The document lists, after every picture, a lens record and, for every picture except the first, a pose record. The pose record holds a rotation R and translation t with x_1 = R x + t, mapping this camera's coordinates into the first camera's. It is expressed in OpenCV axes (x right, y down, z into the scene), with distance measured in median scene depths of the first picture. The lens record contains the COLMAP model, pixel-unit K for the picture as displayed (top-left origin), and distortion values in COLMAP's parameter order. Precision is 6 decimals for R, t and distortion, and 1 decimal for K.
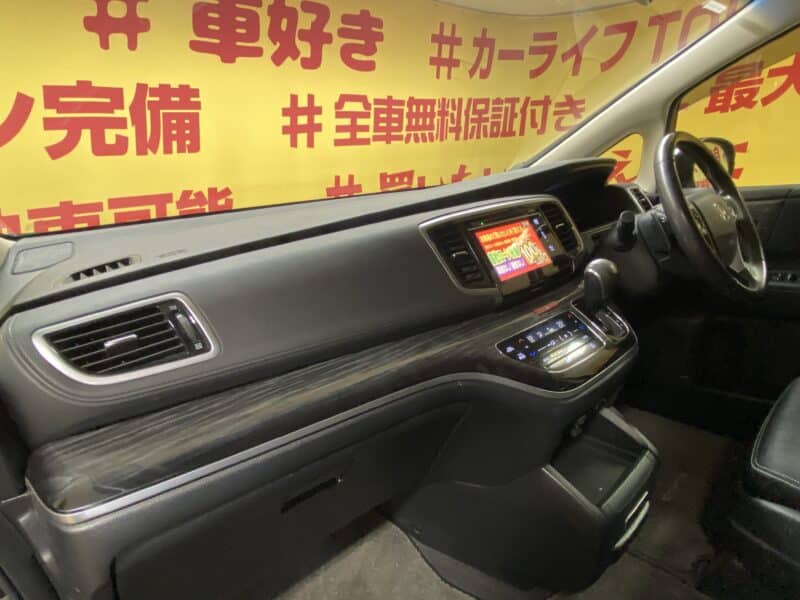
lens RADIAL K [[442.0, 0, 399.4], [0, 442.0, 300.8], [0, 0, 1]] dist [0.016877, -0.020717]
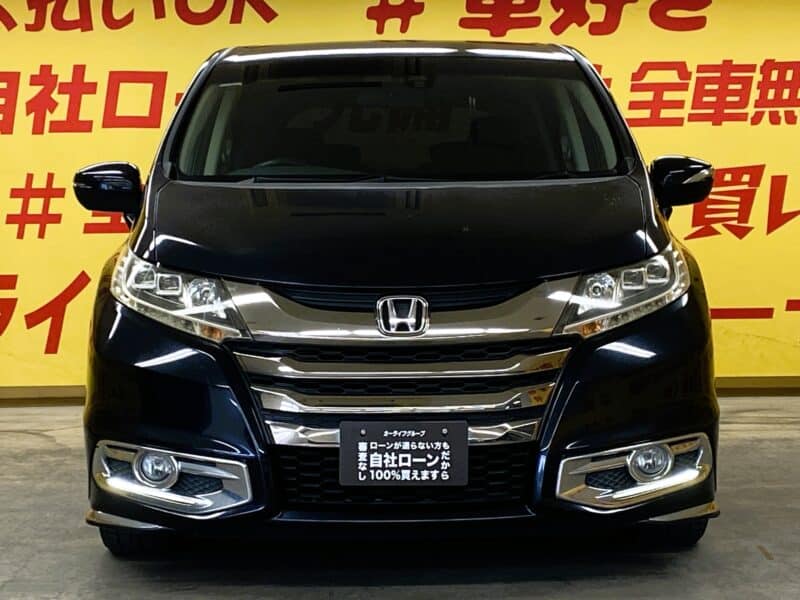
lens RADIAL K [[1923.1, 0, 397.4], [0, 1923.1, 301.0], [0, 0, 1]] dist [0.119155, 0.000000]
pose [[0.771754, 0.121756, -0.624157, 1.776274], [-0.230033, 0.968485, -0.095504, 0.364171], [0.592858, 0.217282, 0.775440, -1.841333]]
